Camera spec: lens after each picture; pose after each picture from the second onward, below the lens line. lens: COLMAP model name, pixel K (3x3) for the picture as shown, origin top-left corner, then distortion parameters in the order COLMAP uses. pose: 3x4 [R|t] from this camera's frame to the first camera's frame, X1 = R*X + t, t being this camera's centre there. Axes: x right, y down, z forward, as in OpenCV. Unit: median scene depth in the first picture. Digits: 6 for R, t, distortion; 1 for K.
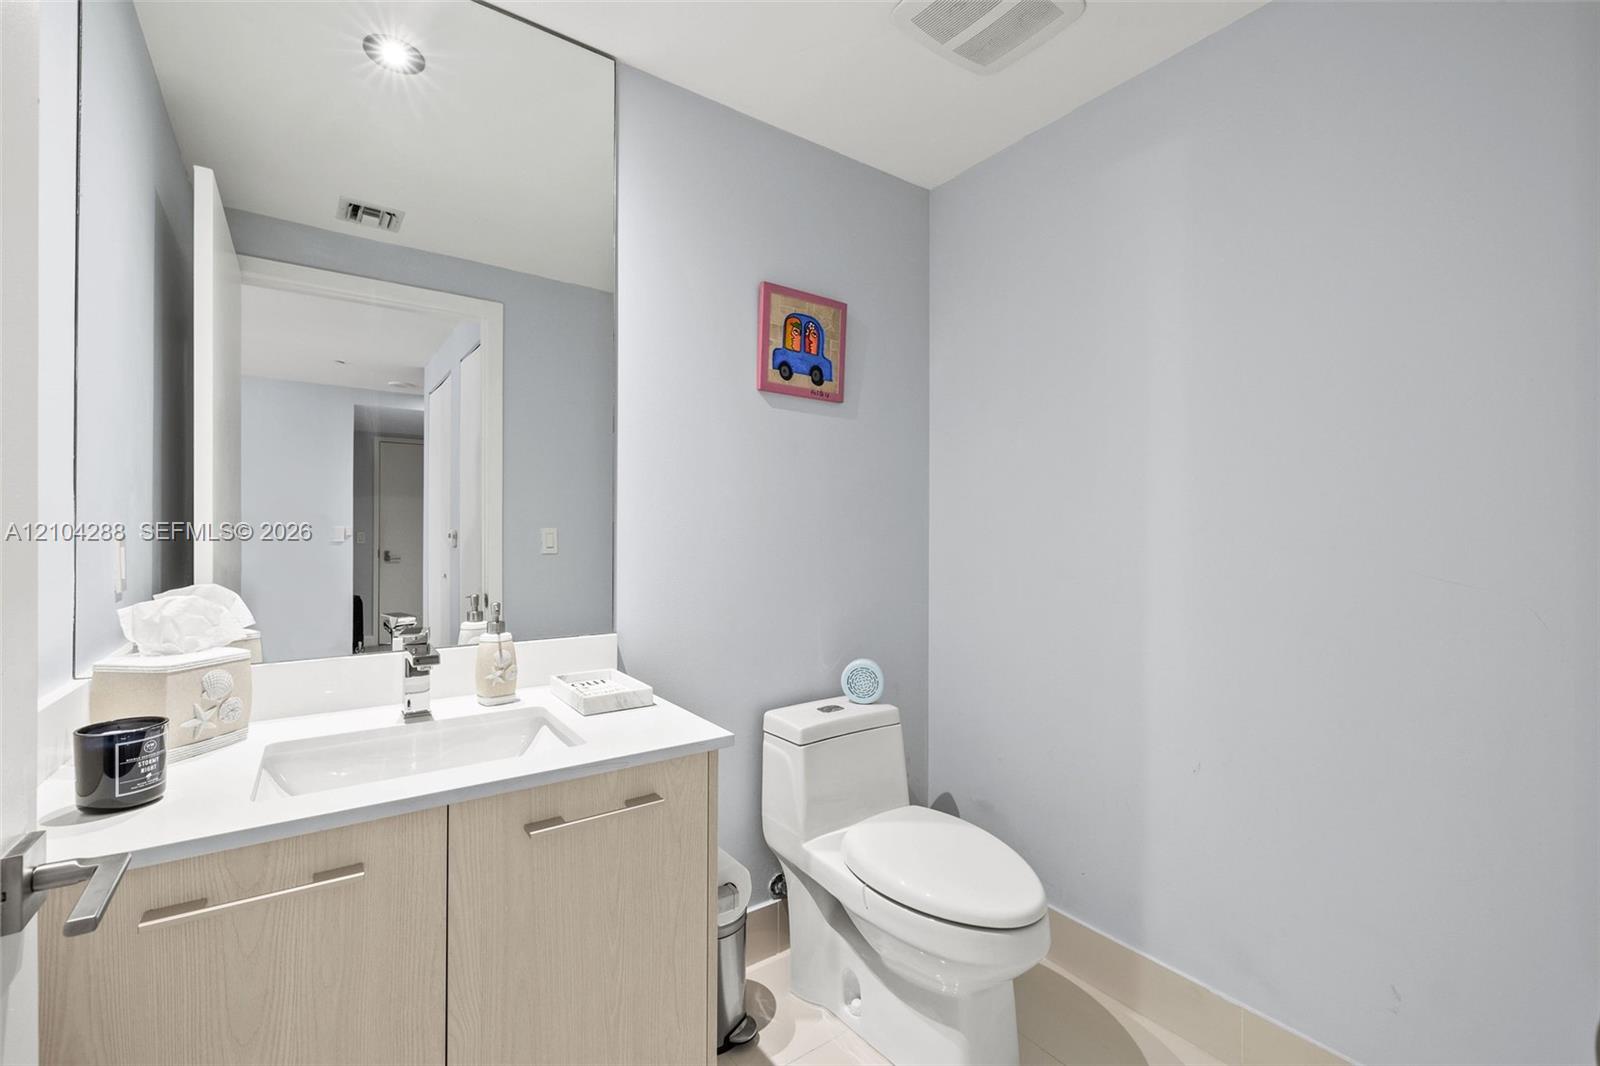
lens RADIAL K [[669.7, 0, 793.7], [0, 669.7, 528.9], [0, 0, 1]] dist [-0.002719, -0.000320]
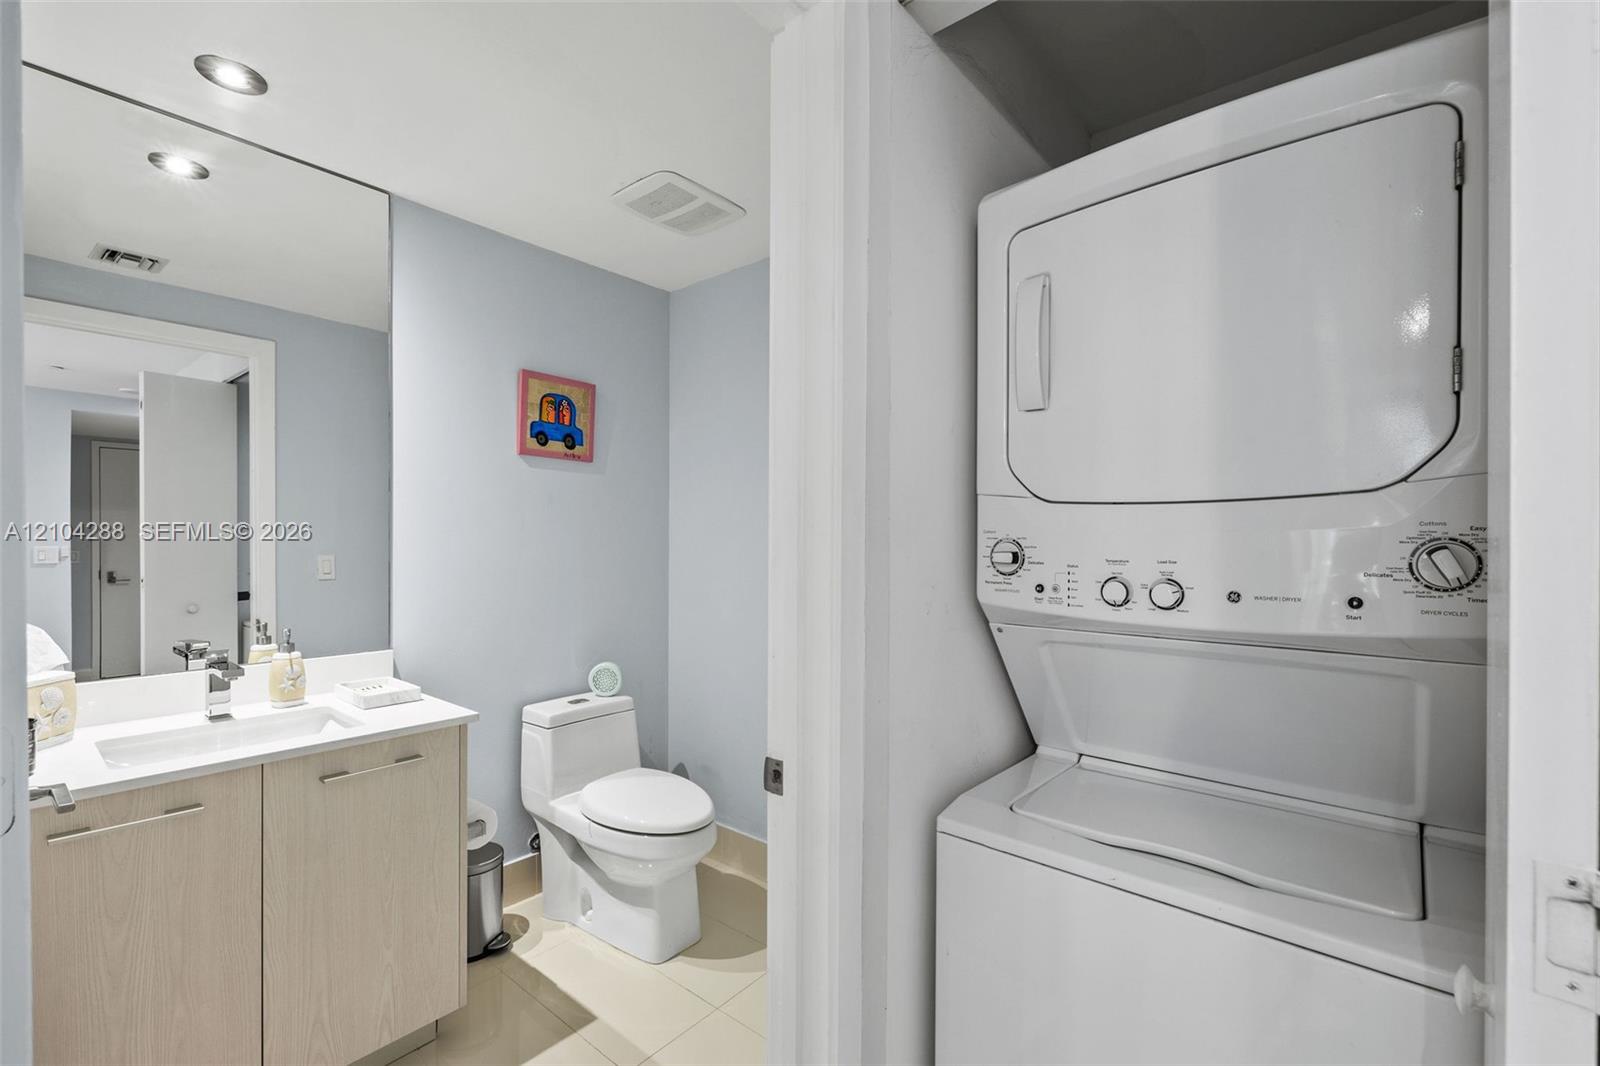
lens RADIAL K [[689.0, 0, 801.9], [0, 689.0, 543.7], [0, 0, 1]] dist [-0.001646, -0.000206]
pose [[0.965518, -0.001105, 0.260334, 0.131258], [-0.001507, 0.999950, 0.009836, -0.053129], [-0.260332, -0.009889, 0.965468, -0.416933]]
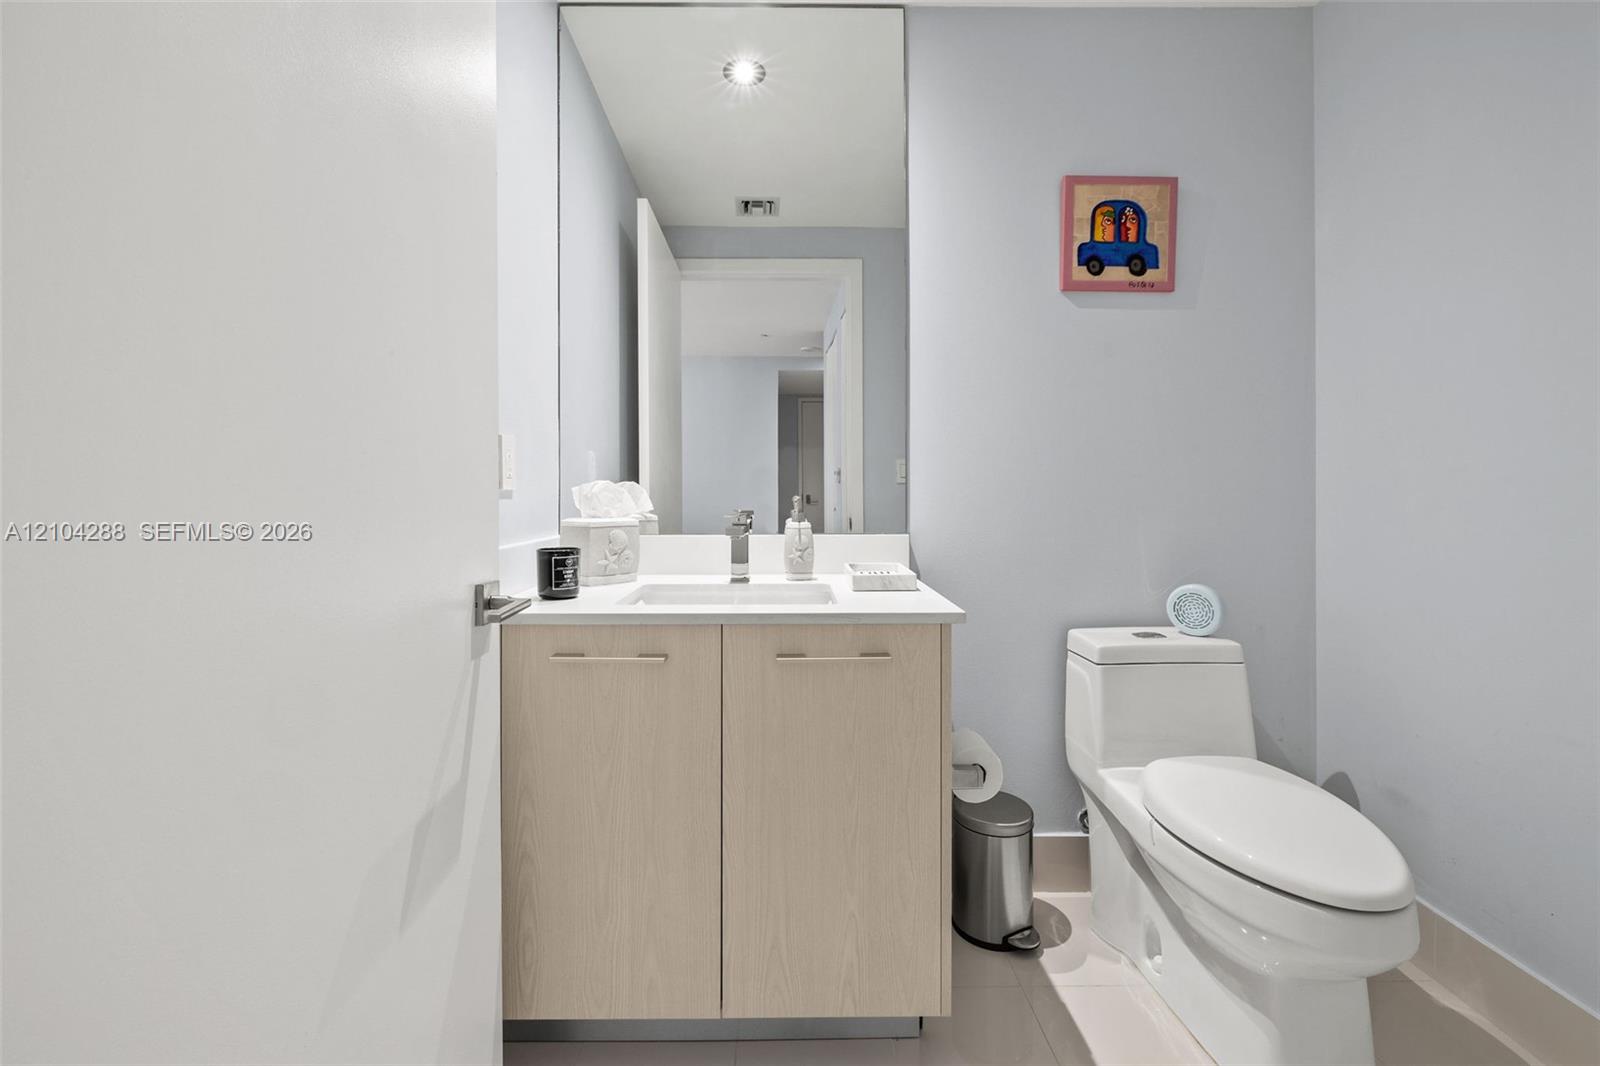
lens RADIAL K [[687.8, 0, 789.3], [0, 687.8, 487.8], [0, 0, 1]] dist [-0.001011, -0.000358]
pose [[0.821324, -0.005698, -0.570434, 0.192274], [0.007428, 0.999972, 0.000707, 0.070932], [0.570414, -0.004818, 0.821343, -0.023713]]
